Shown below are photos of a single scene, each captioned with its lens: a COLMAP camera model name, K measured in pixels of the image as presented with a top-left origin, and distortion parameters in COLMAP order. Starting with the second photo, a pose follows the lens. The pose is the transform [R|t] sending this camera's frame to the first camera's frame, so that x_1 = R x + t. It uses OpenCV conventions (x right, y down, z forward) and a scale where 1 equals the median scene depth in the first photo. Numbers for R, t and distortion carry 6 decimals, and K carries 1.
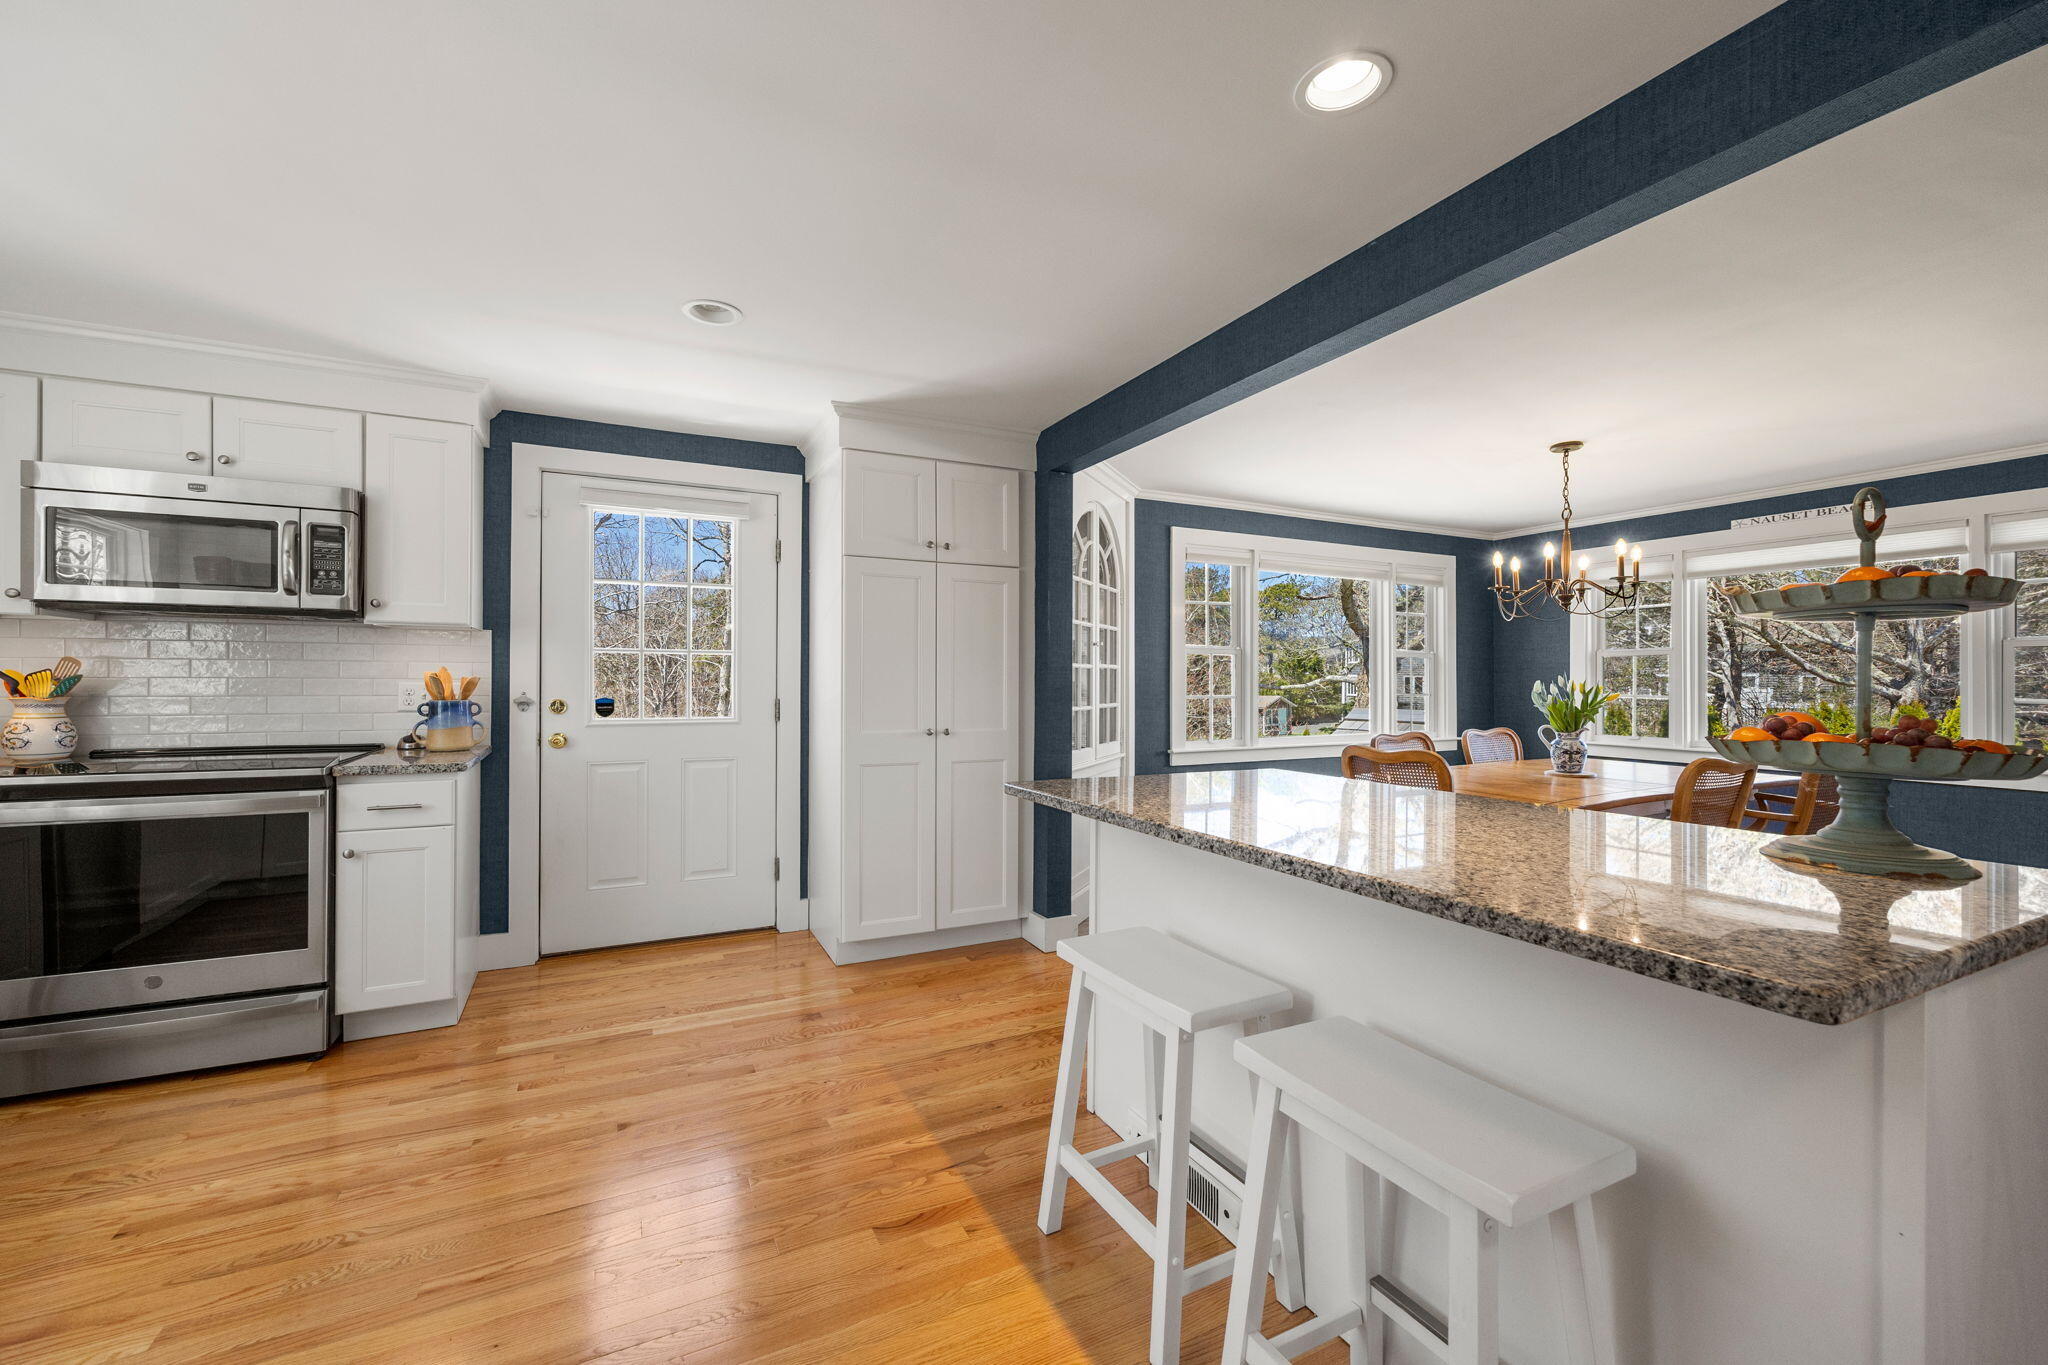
lens RADIAL K [[780.9, 0, 1027.1], [0, 780.9, 683.4], [0, 0, 1]] dist [-0.000416, -0.000538]
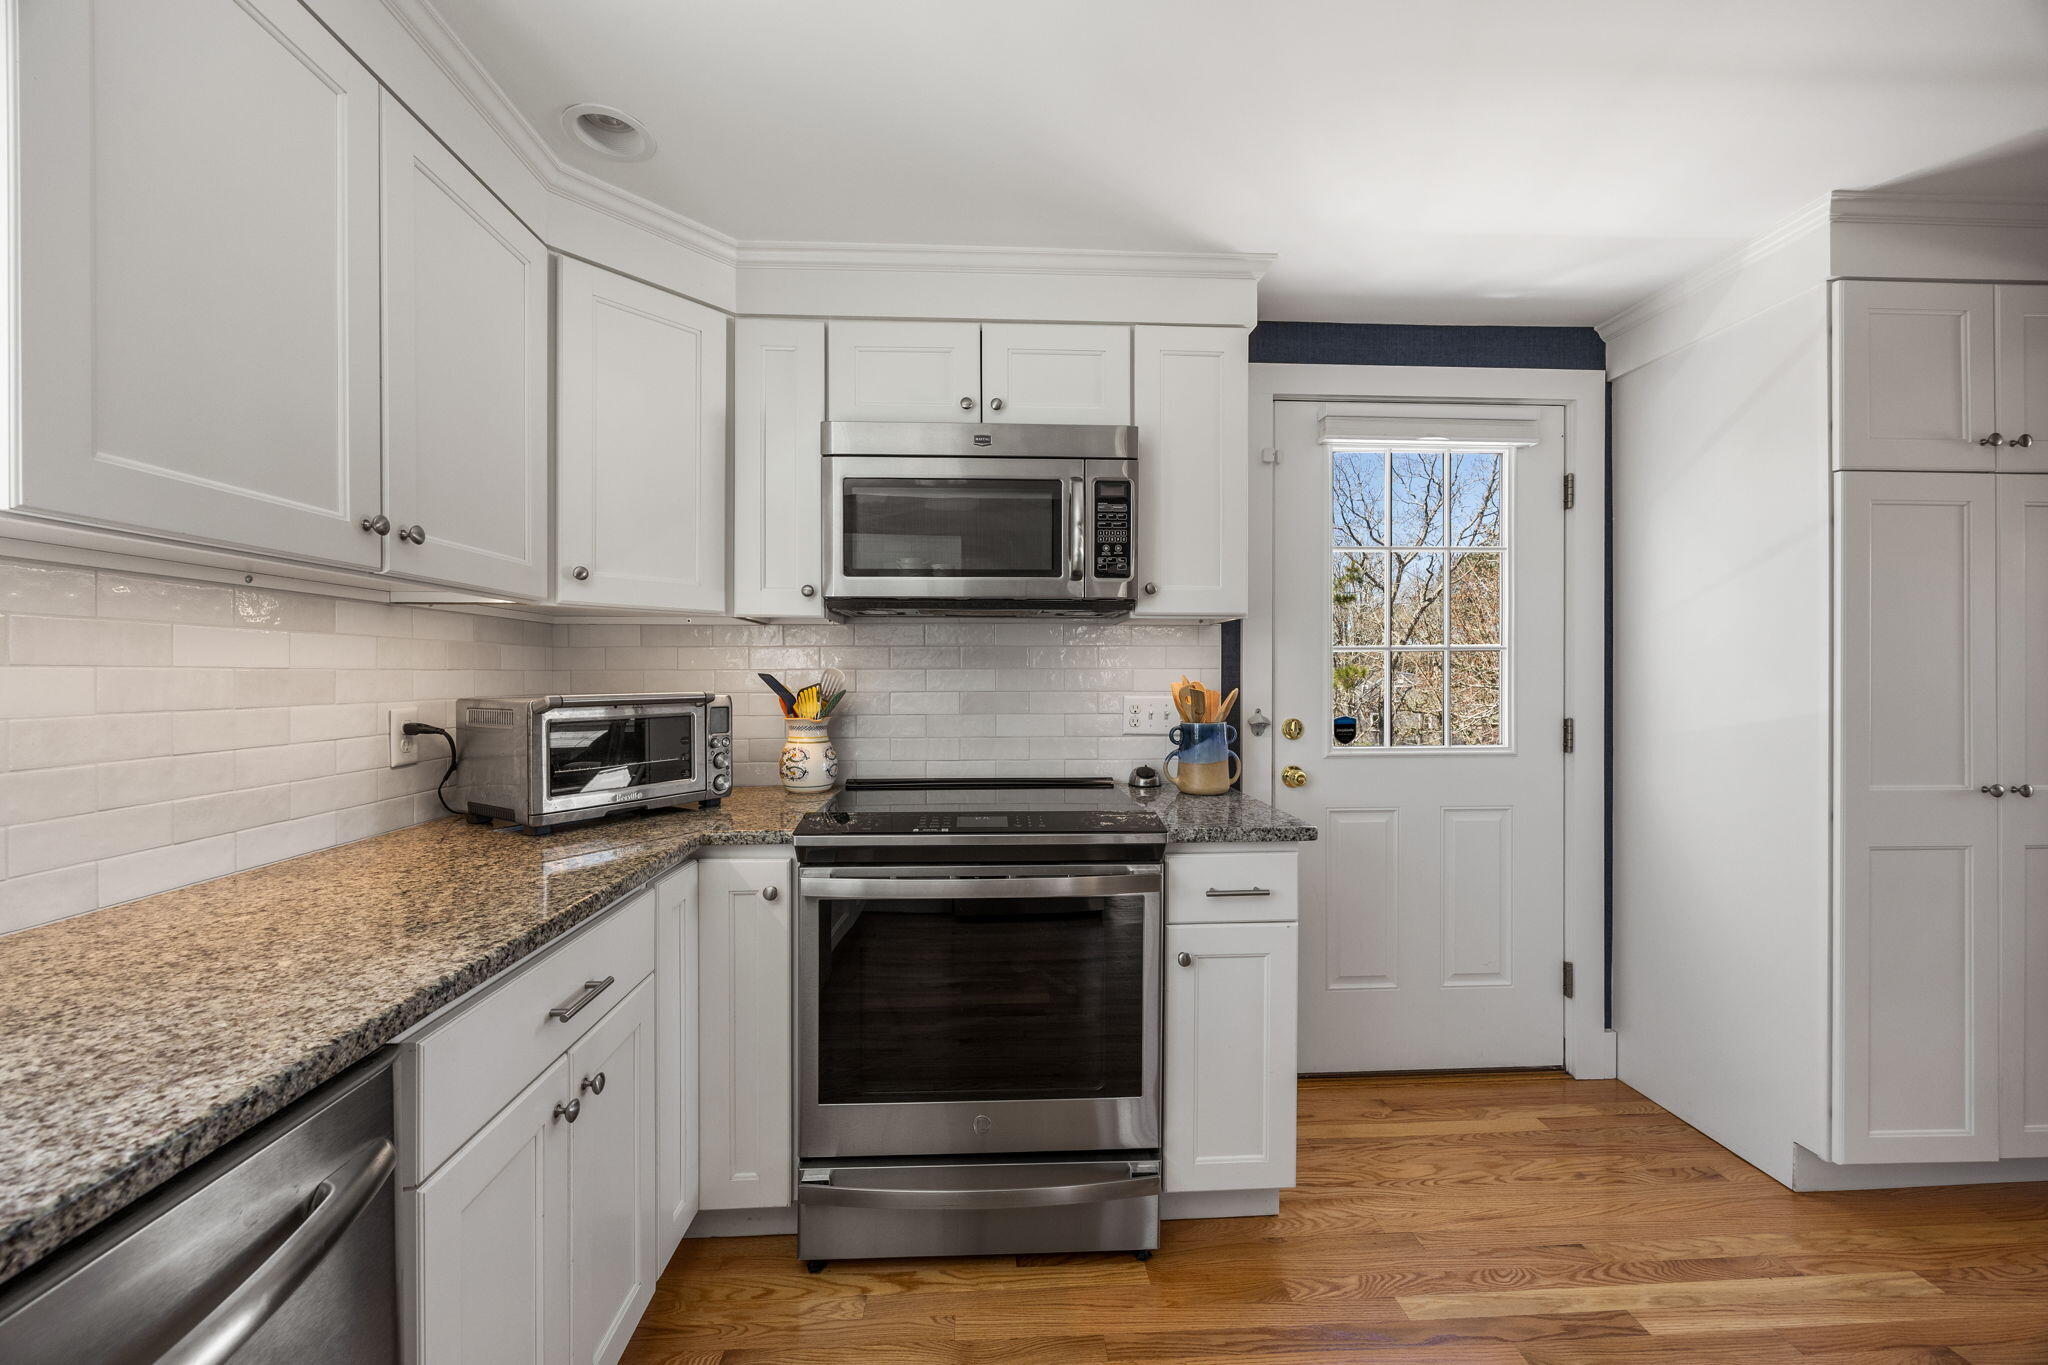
lens RADIAL K [[780.9, 0, 1003.9], [0, 780.9, 680.5], [0, 0, 1]] dist [-0.000416, -0.000538]
pose [[0.909448, -0.001333, -0.415815, -0.647702], [0.003094, 0.999989, 0.003563, -0.021368], [0.415806, -0.004527, 0.909442, 0.290304]]
